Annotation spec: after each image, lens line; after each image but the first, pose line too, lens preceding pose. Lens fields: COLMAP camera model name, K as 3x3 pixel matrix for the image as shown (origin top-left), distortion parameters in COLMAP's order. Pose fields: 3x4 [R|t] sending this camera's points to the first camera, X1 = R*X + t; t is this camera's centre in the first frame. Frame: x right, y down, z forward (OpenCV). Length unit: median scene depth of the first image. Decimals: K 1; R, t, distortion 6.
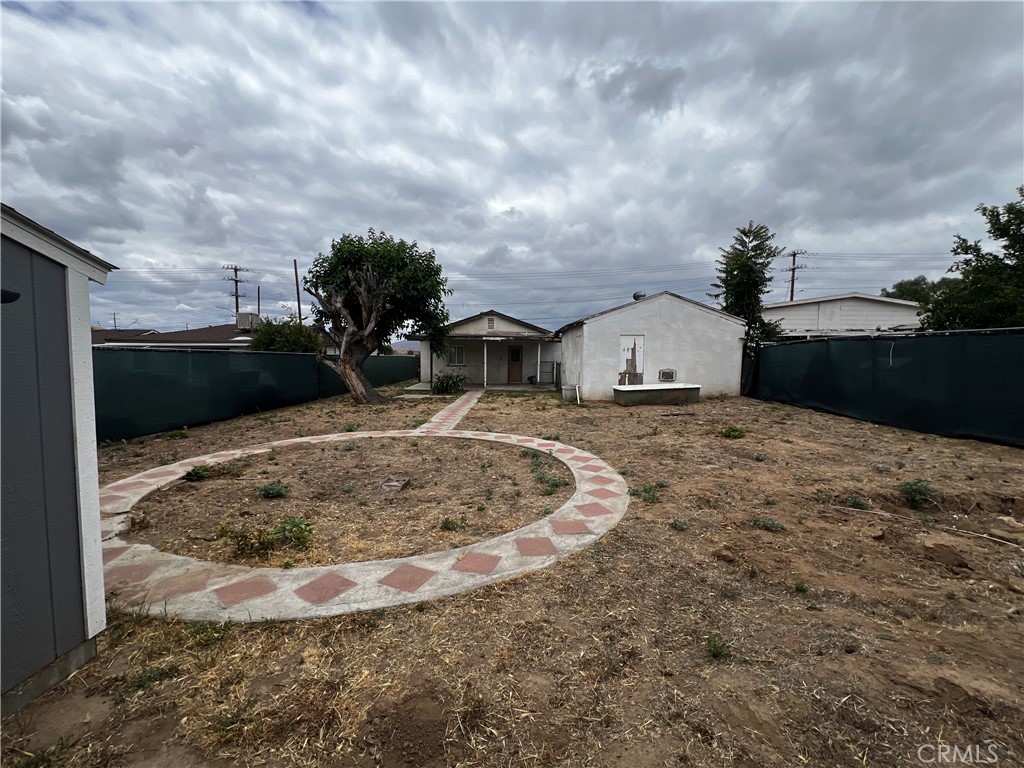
lens RADIAL K [[407.9, 0, 511.8], [0, 407.9, 386.2], [0, 0, 1]] dist [-0.000673, 0.000907]
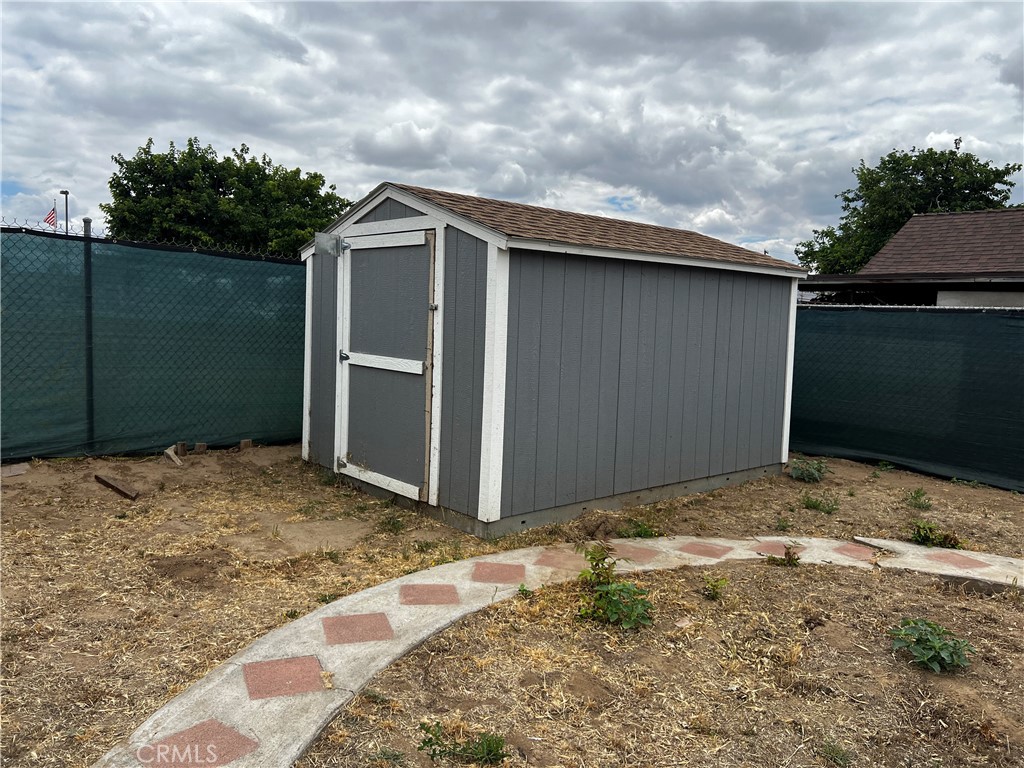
lens RADIAL K [[769.4, 0, 512.8], [0, 769.4, 378.7], [0, 0, 1]] dist [0.057336, -0.055681]
pose [[-0.744495, 0.021243, -0.667290, 0.407626], [-0.086938, 0.987898, 0.128447, -0.123699], [0.661943, 0.153641, -0.733639, 2.098667]]
